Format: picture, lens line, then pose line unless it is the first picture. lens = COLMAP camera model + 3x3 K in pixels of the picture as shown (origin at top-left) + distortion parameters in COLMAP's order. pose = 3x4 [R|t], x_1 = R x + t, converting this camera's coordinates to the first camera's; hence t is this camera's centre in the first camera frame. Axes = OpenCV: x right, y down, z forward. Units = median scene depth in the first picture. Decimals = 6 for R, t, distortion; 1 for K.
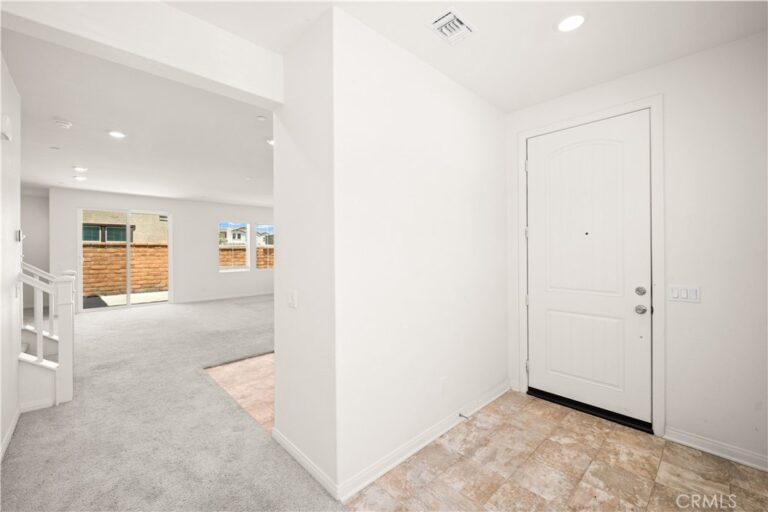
lens RADIAL K [[311.0, 0, 375.4], [0, 311.0, 253.4], [0, 0, 1]] dist [-0.032860, 0.001548]
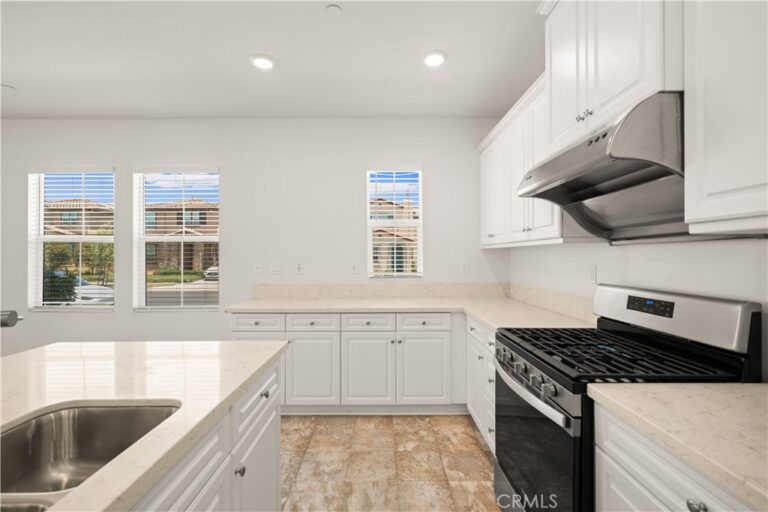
lens RADIAL K [[331.9, 0, 382.9], [0, 331.9, 256.9], [0, 0, 1]] dist [-0.003387, -0.000093]
pose [[0.664113, -0.003845, 0.747622, -0.258230], [0.005231, 0.999986, 0.000496, -0.002976], [-0.747614, 0.003581, 0.664124, 0.361776]]
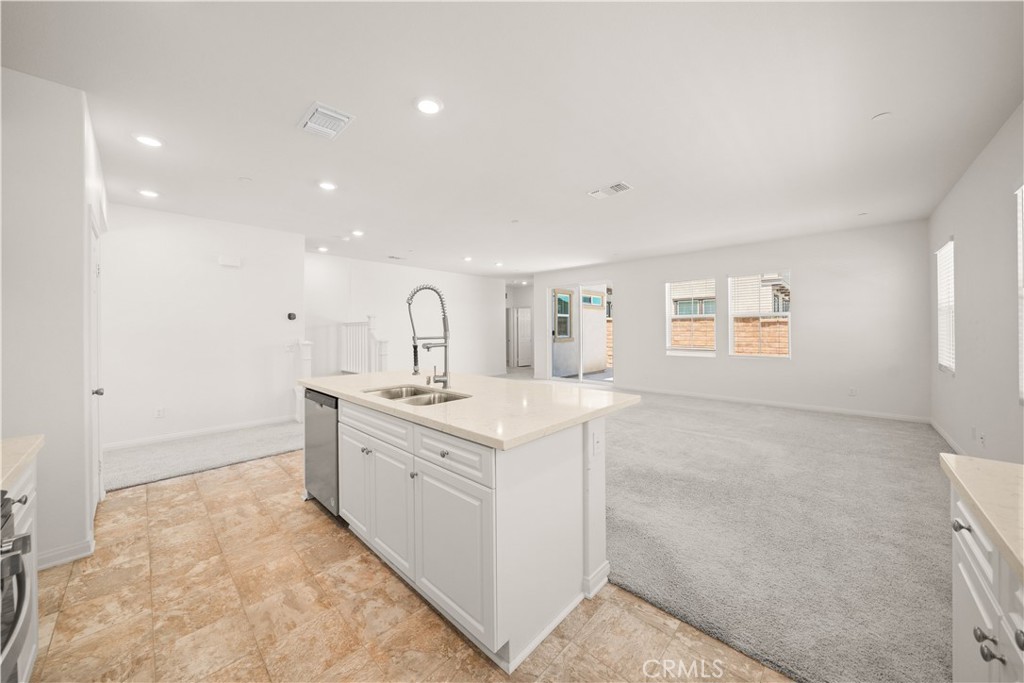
lens RADIAL K [[354.2, 0, 504.6], [0, 354.2, 335.1], [0, 0, 1]] dist [0.002649, -0.000192]
pose [[0.072510, 0.011432, -0.997302, 1.696281], [0.014059, 0.999823, 0.012483, 0.013239], [0.997269, -0.014926, 0.072337, 1.837396]]
